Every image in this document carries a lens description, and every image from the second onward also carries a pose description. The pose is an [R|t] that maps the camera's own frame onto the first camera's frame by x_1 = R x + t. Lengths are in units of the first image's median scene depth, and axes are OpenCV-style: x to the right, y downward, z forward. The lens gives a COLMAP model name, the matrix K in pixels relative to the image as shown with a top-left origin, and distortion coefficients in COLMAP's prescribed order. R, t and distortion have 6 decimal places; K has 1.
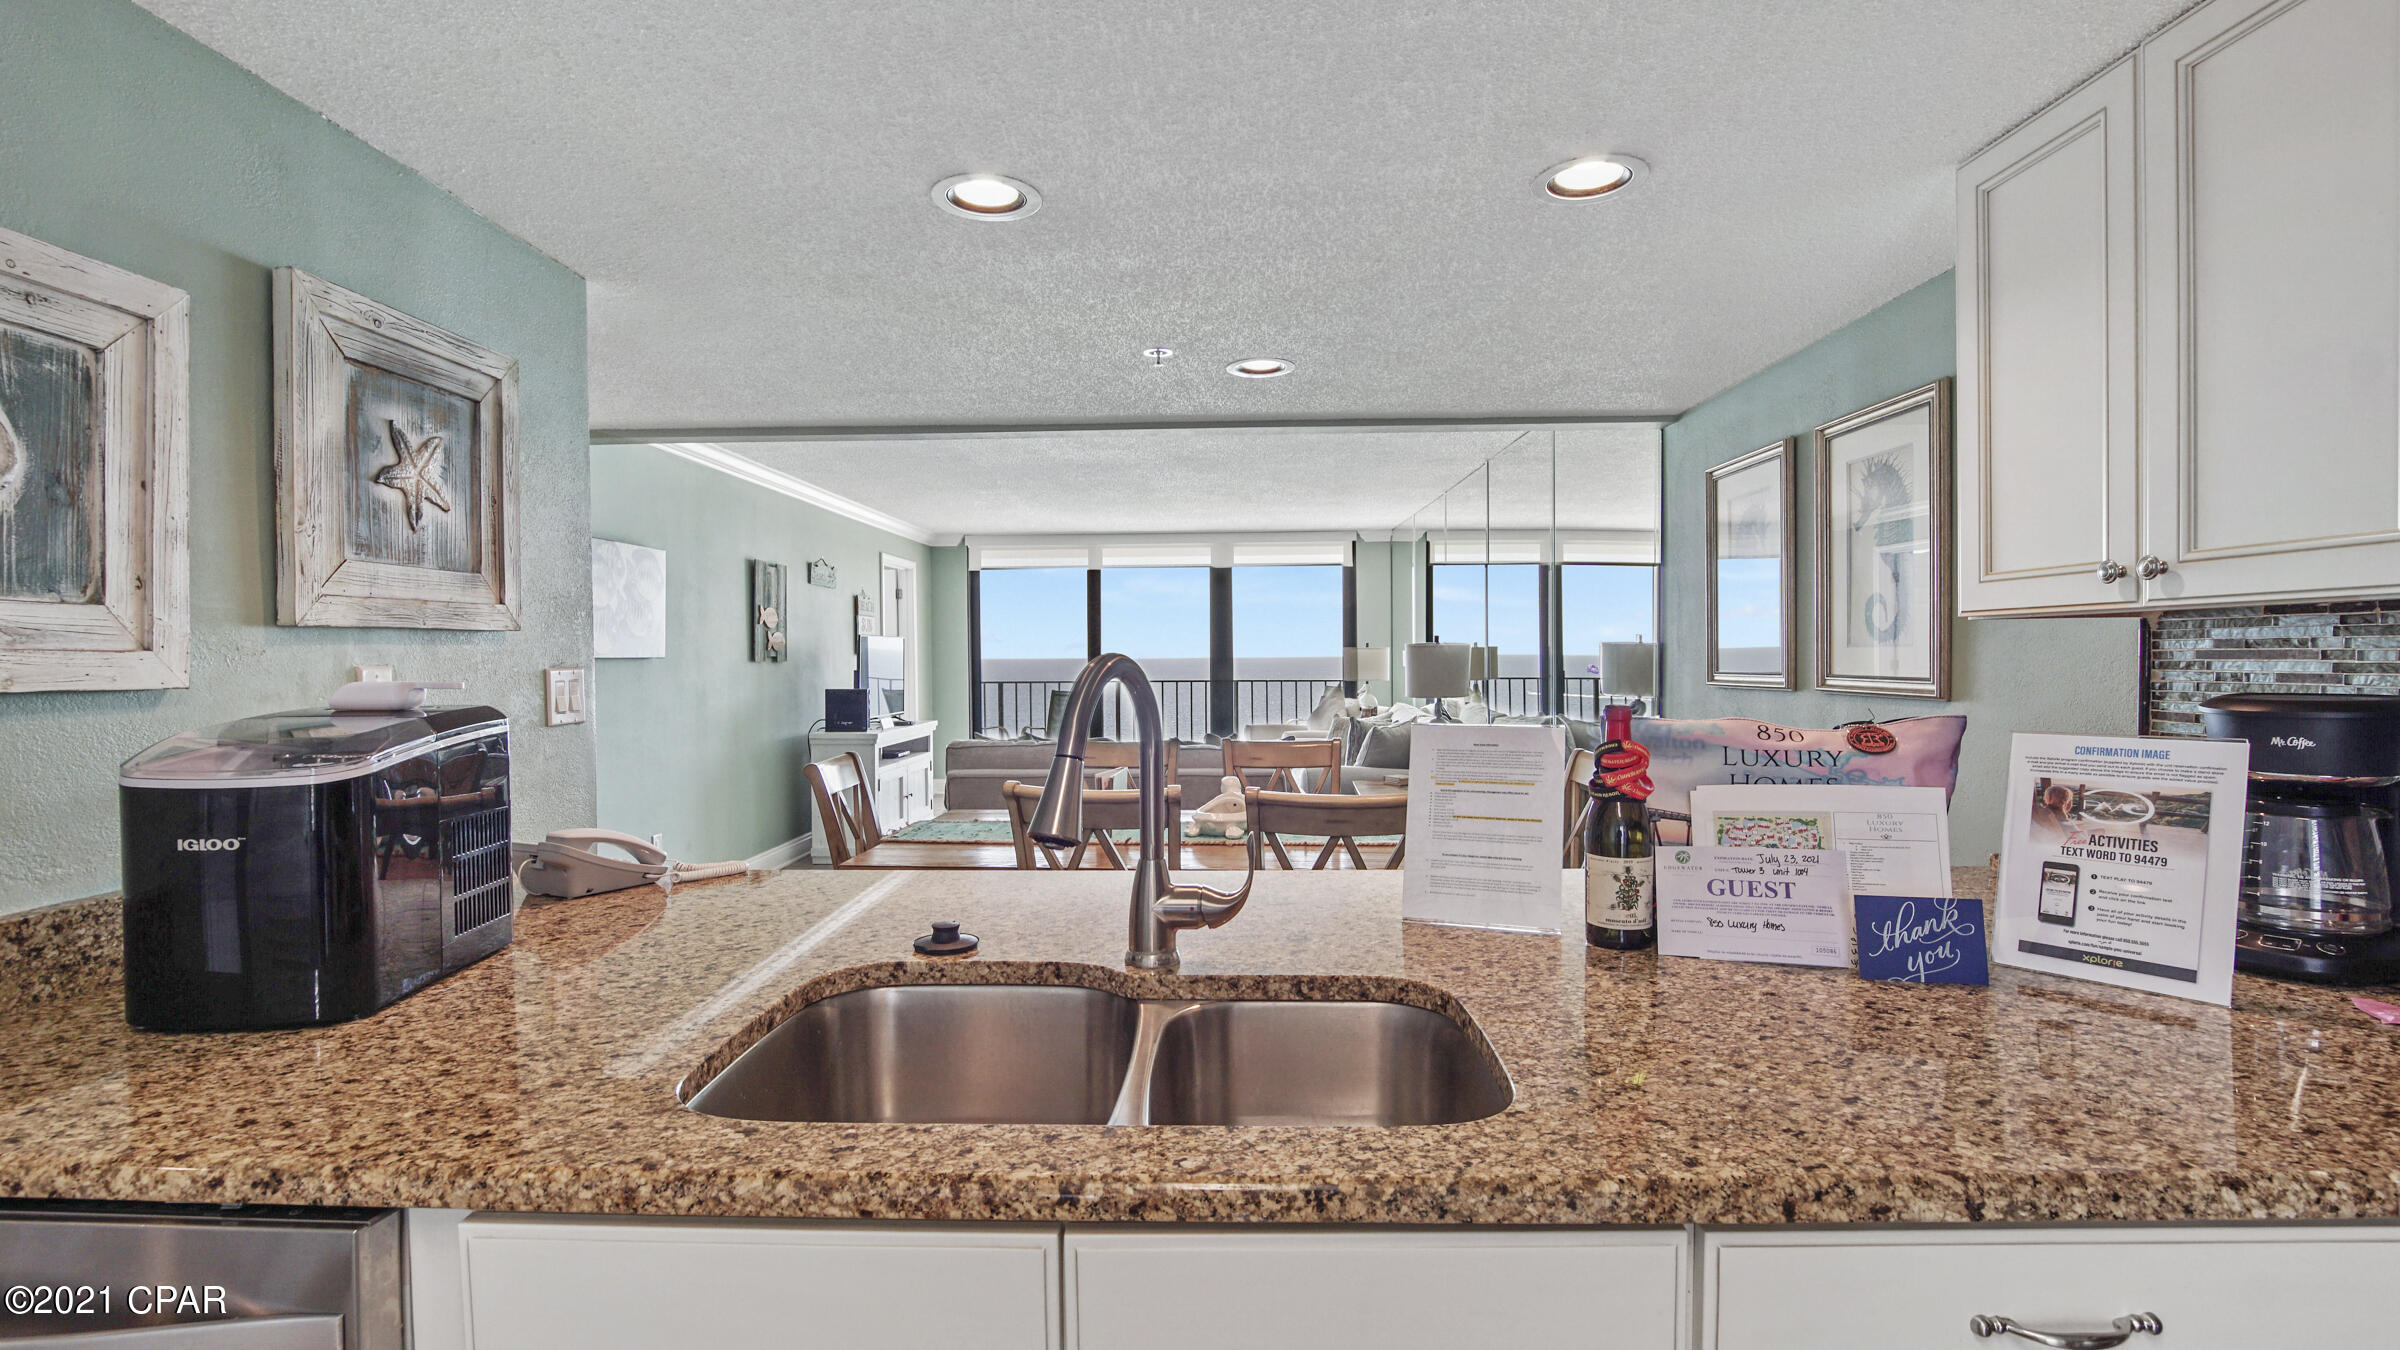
lens RADIAL K [[1095.0, 0, 1201.5], [0, 1095.0, 672.2], [0, 0, 1]] dist [-0.014462, -0.001158]
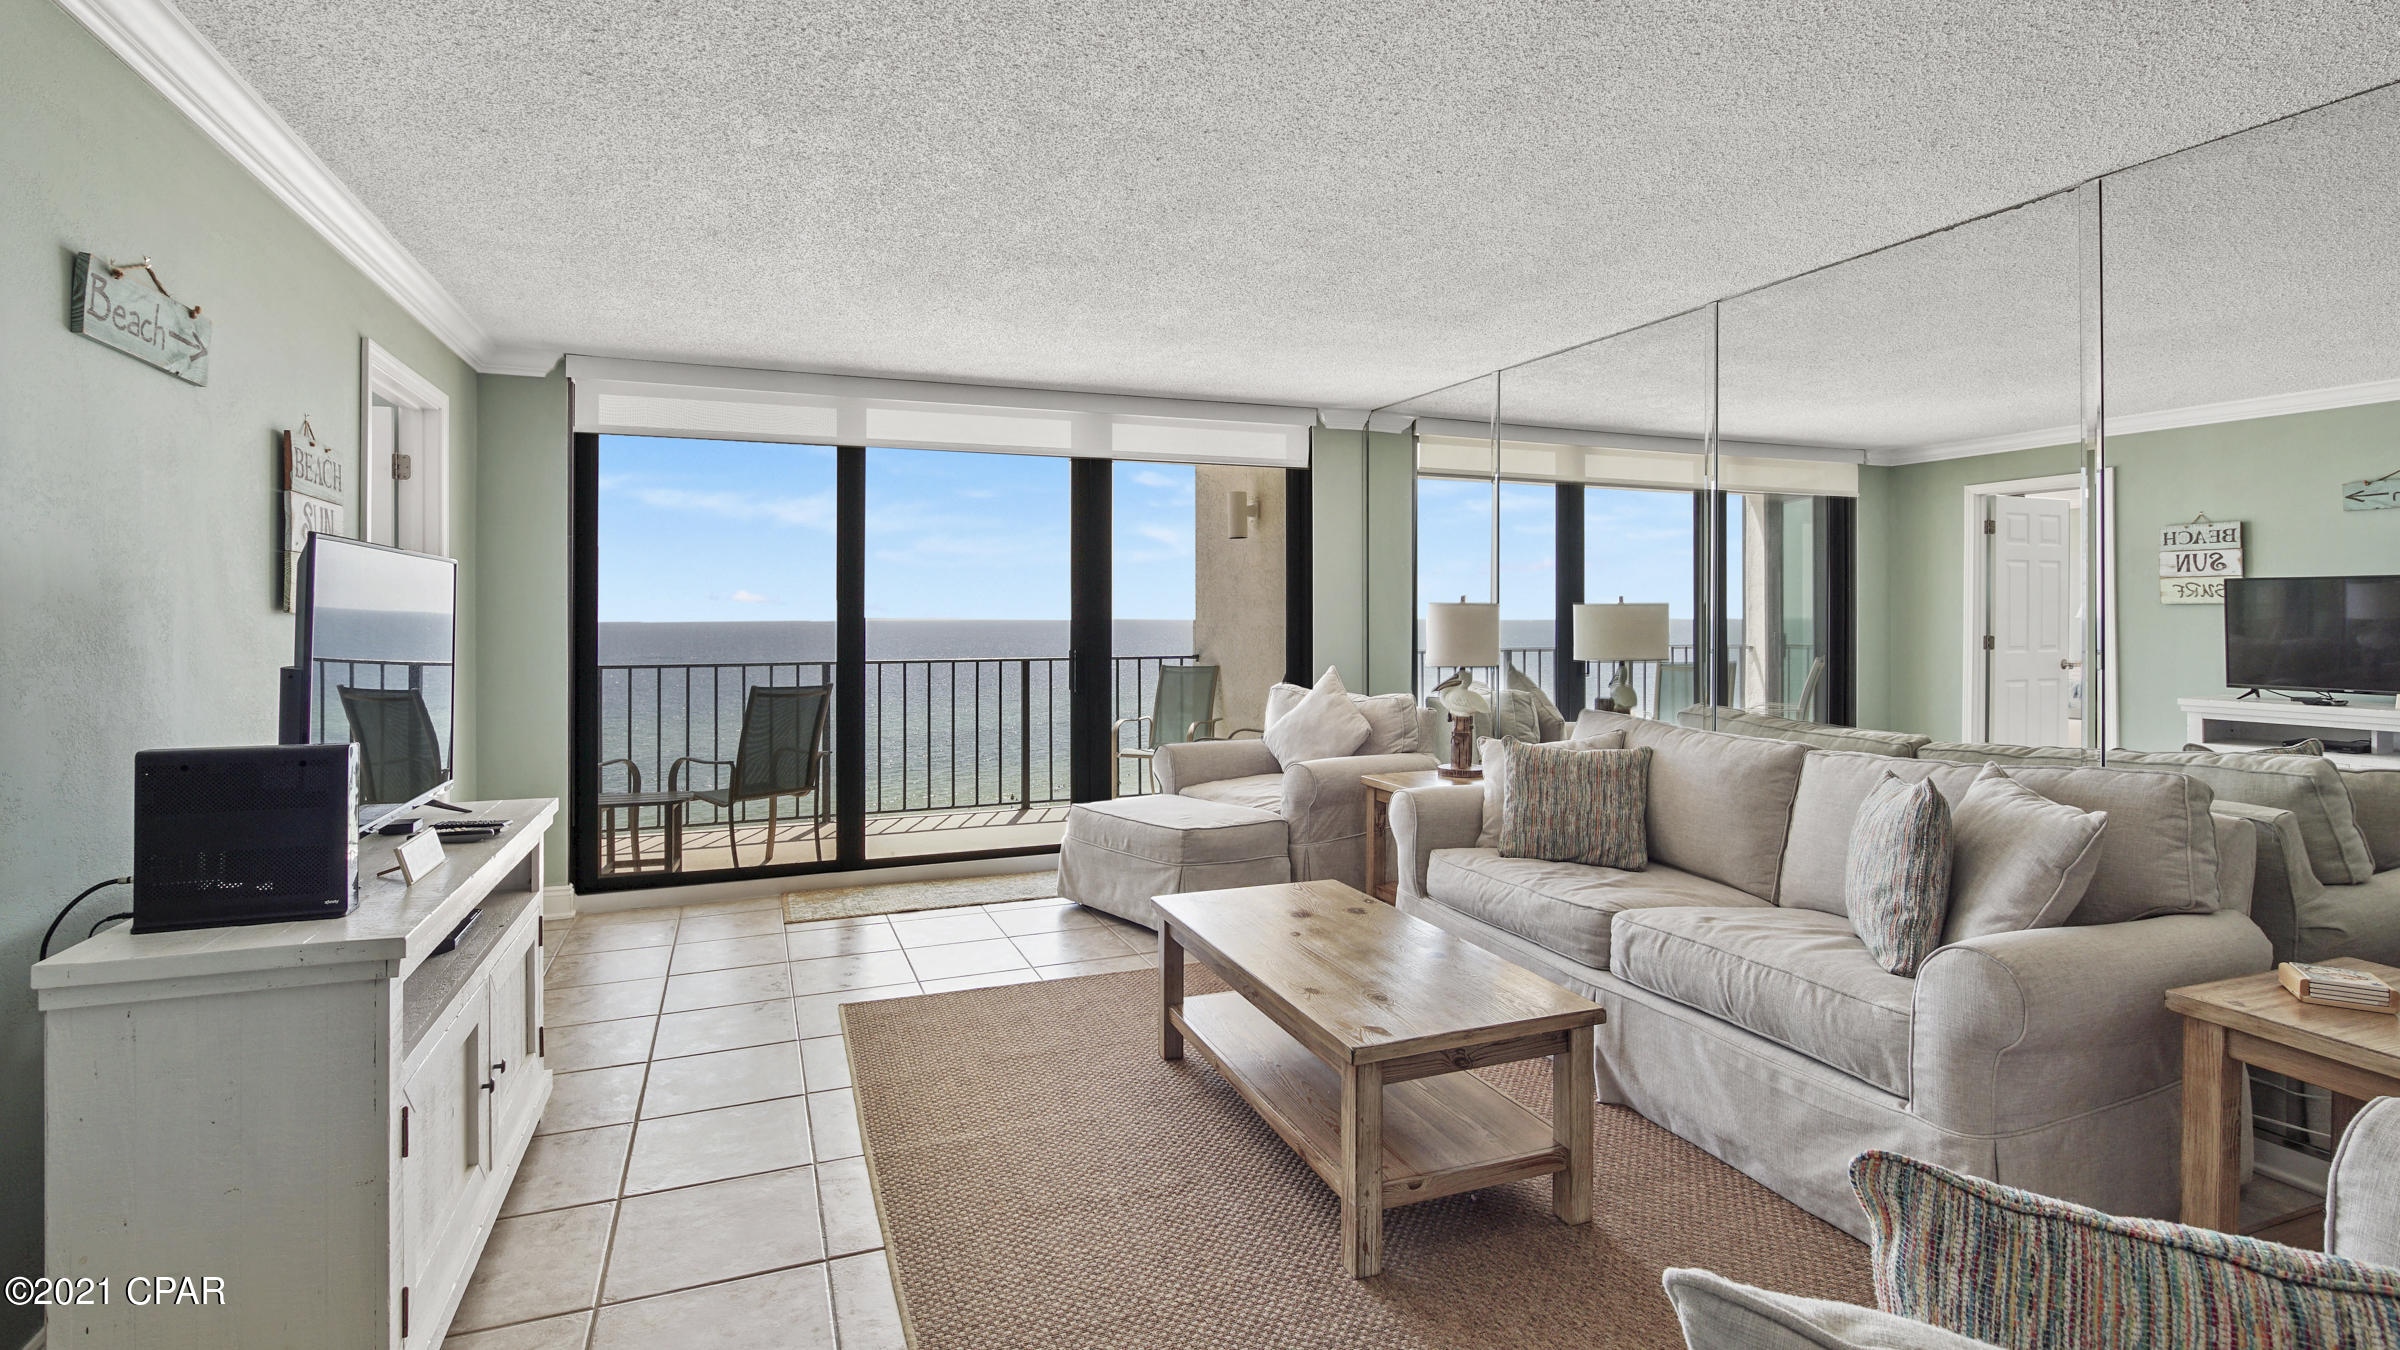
lens RADIAL K [[1095.0, 0, 1184.1], [0, 1095.0, 625.8], [0, 0, 1]] dist [-0.014462, -0.001158]
pose [[0.923575, 0.002694, 0.383410, -0.169037], [0.000623, 0.999963, -0.008527, -0.006467], [-0.383419, 0.008114, 0.923539, 0.532374]]
